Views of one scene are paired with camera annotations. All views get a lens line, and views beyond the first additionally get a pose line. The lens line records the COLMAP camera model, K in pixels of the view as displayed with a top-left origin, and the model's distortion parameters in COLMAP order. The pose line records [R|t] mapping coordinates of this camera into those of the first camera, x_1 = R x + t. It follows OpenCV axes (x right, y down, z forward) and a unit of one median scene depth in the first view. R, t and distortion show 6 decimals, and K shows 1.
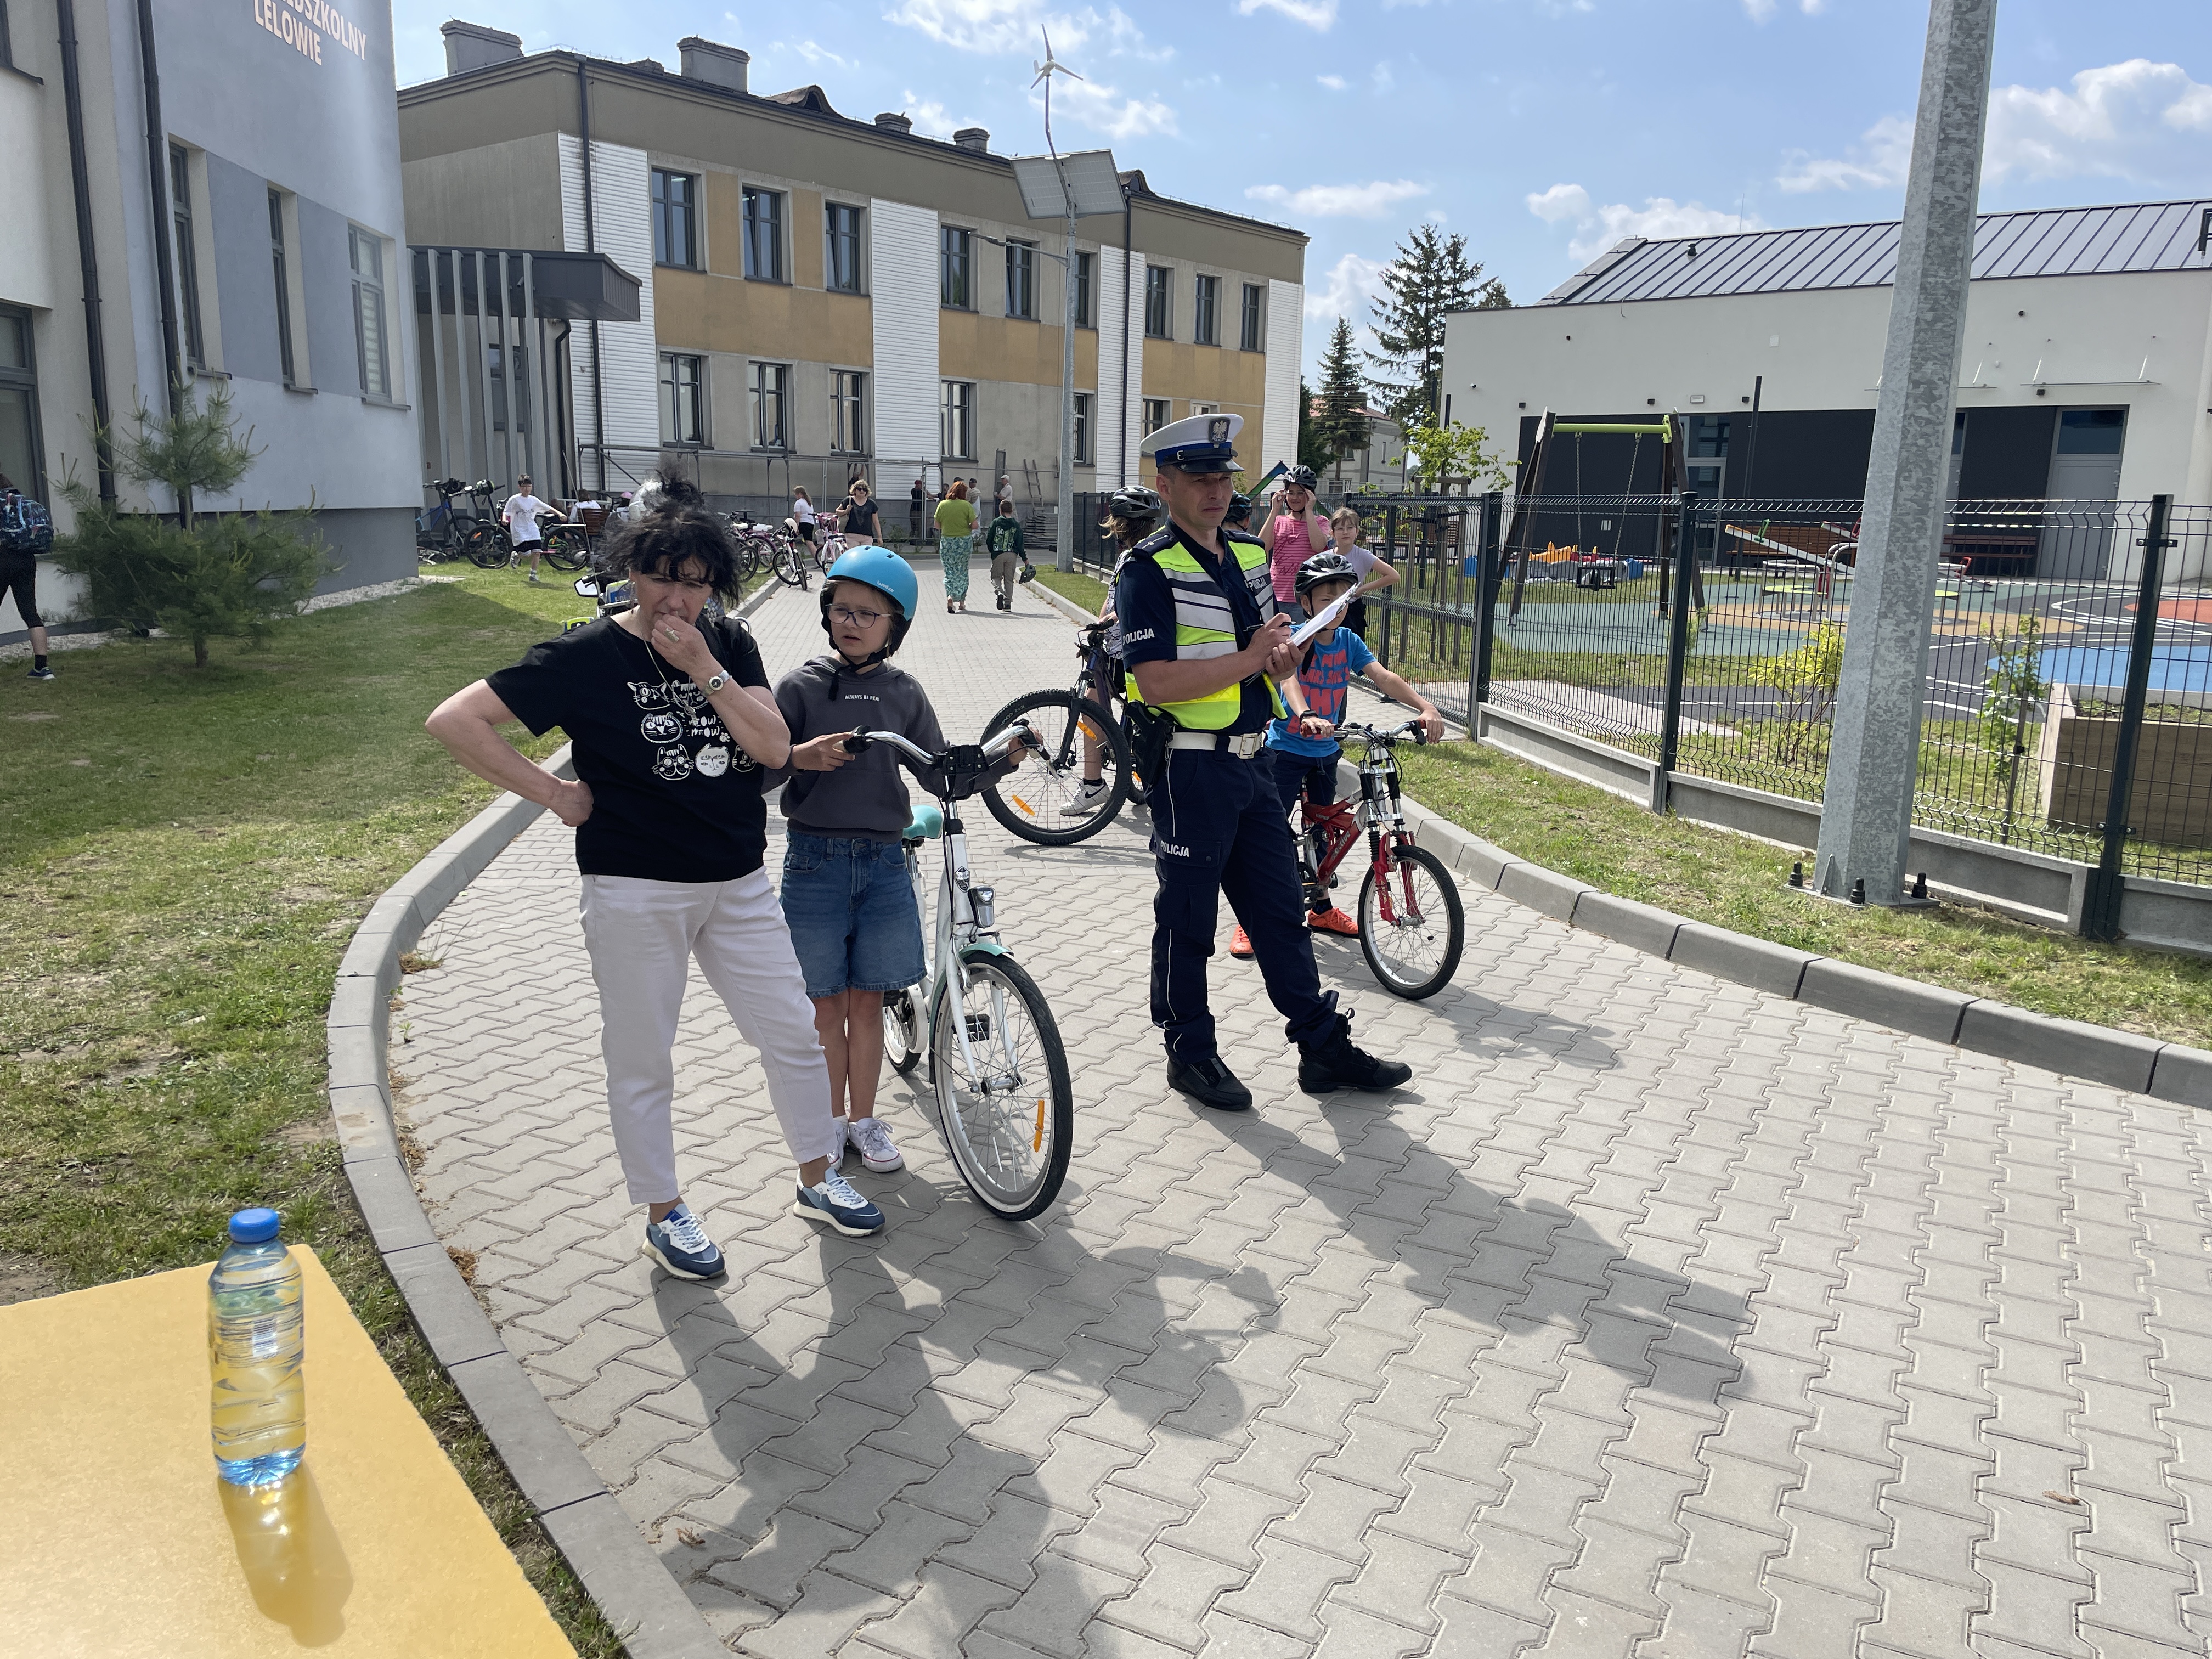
lens RADIAL K [[1665.2, 0, 1115.0], [0, 1665.2, 815.2], [0, 0, 1]] dist [0.086248, -0.118695]
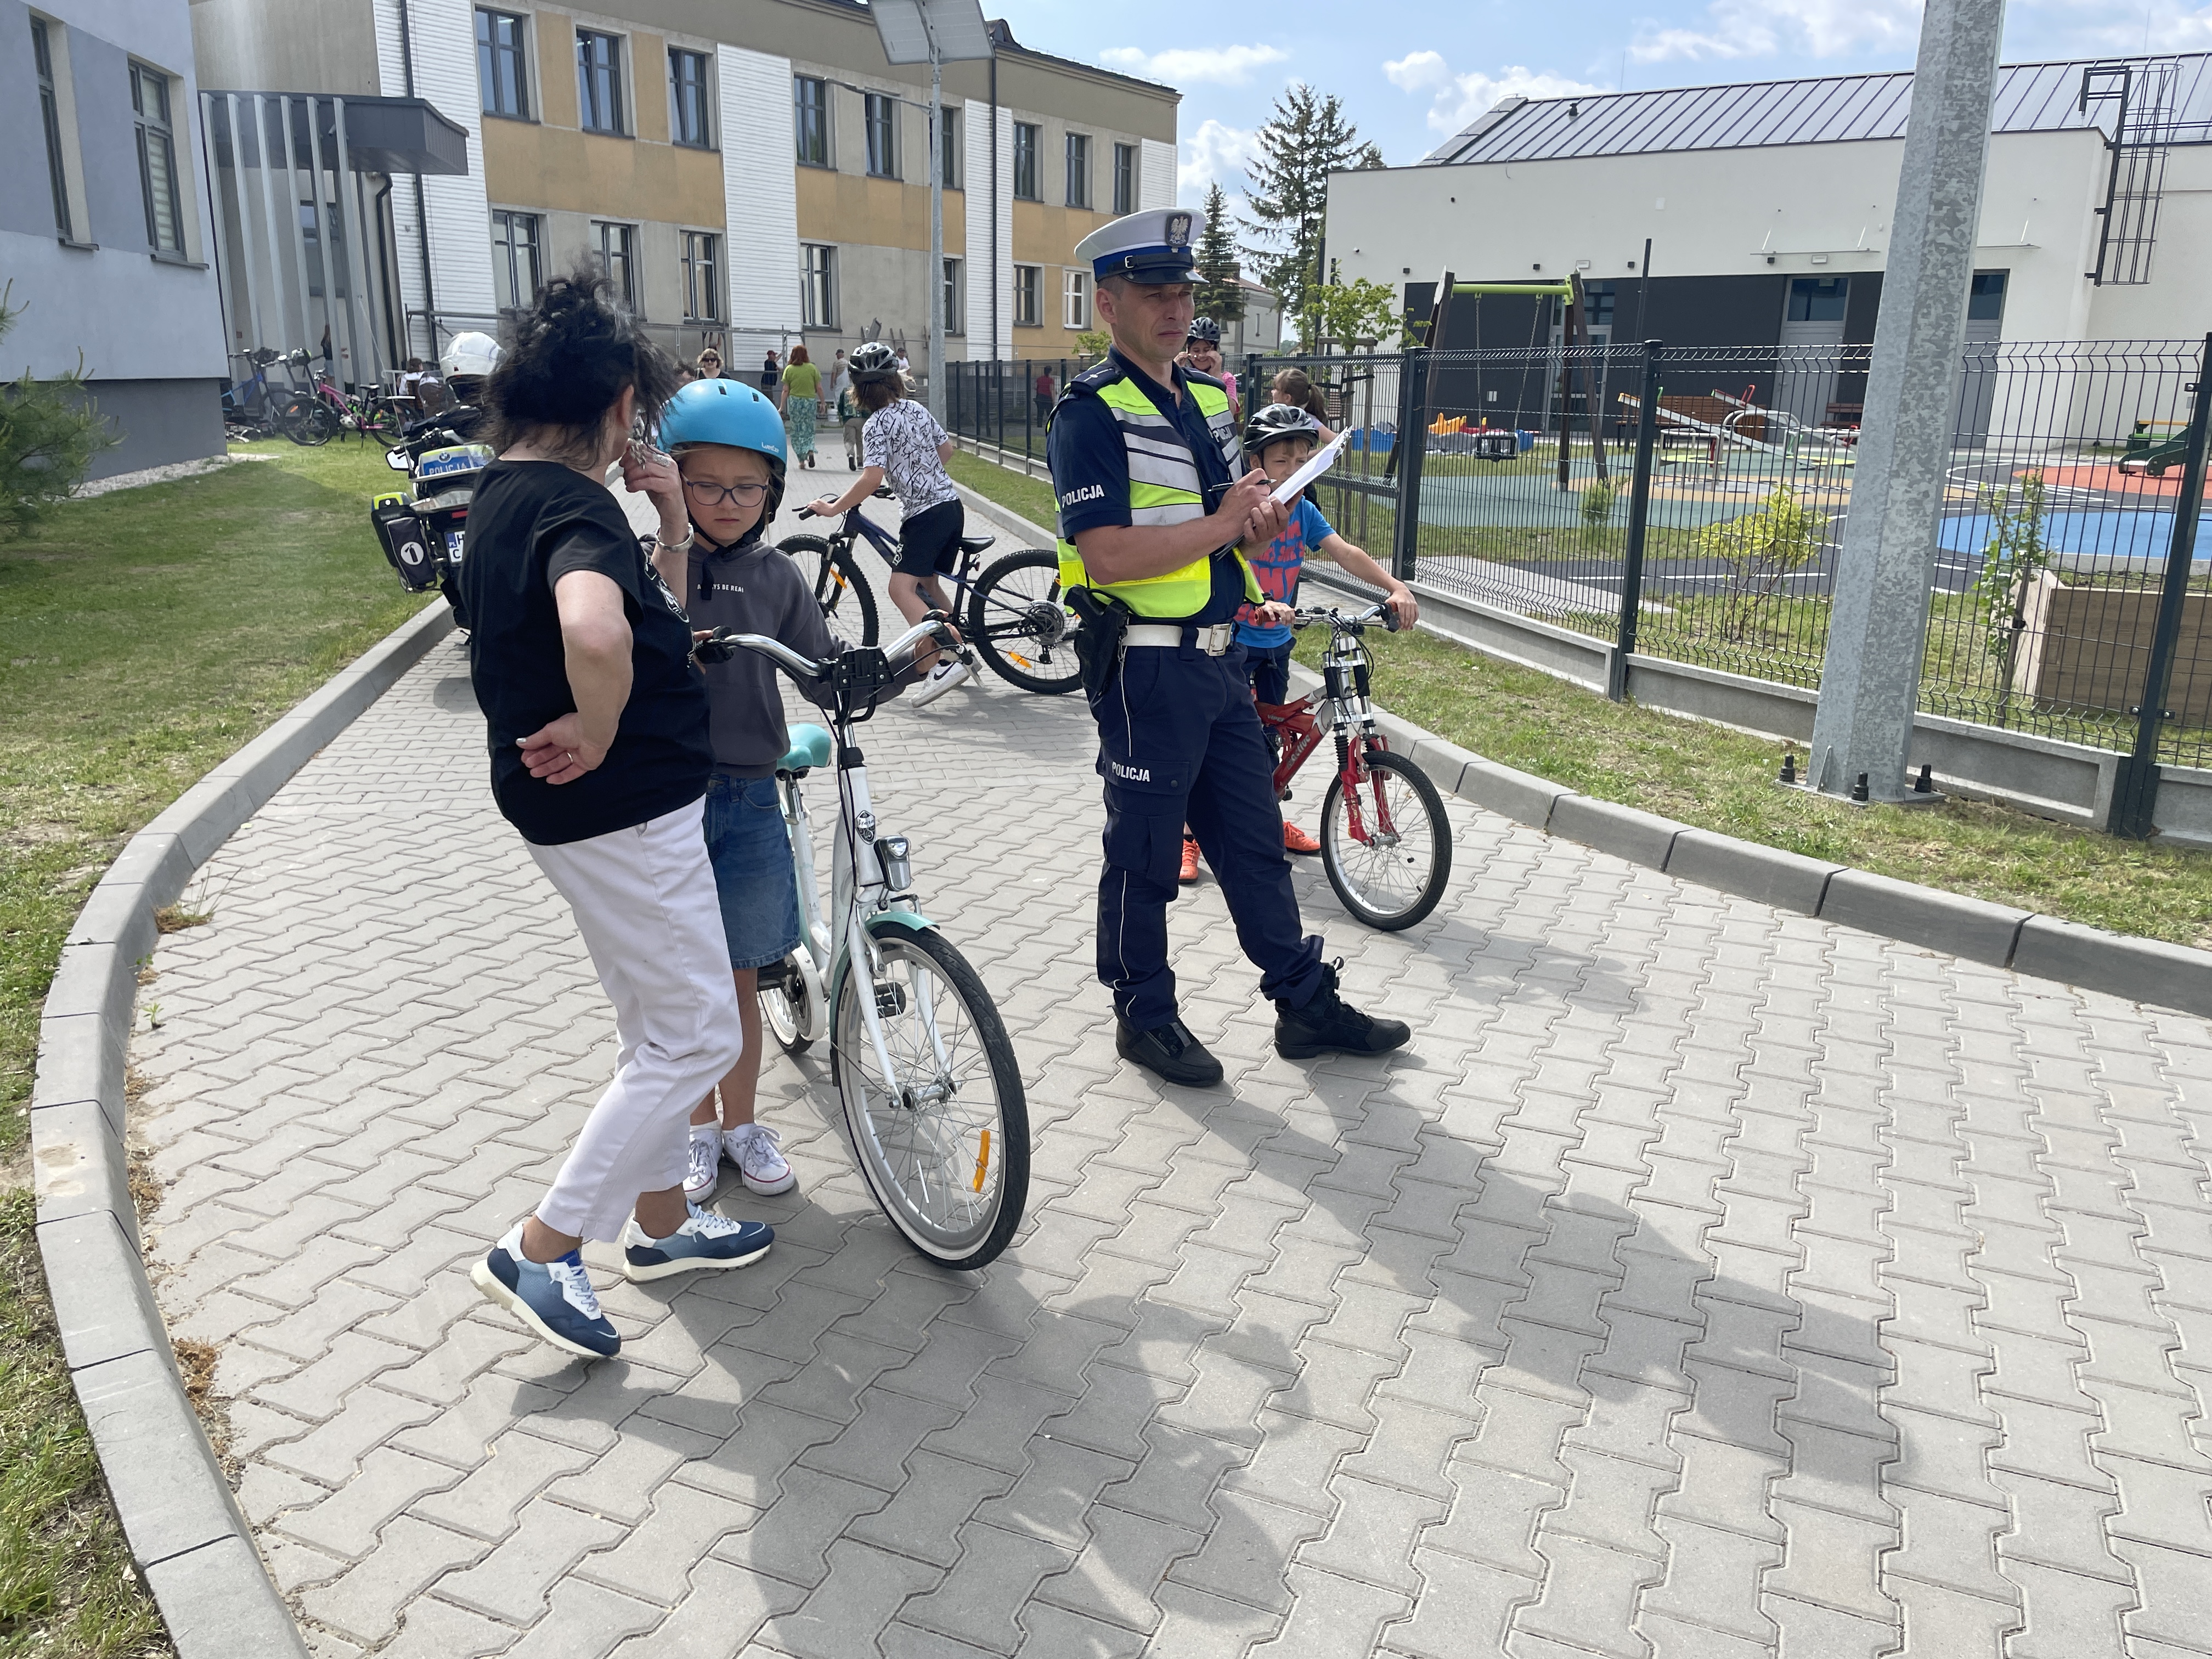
lens RADIAL K [[1665.2, 0, 1115.0], [0, 1665.2, 815.2], [0, 0, 1]] dist [0.086248, -0.118695]
pose [[0.997087, -0.023050, 0.072712, -0.020106], [0.017929, 0.997364, 0.070311, -0.010354], [-0.074141, -0.068803, 0.994872, 0.144377]]
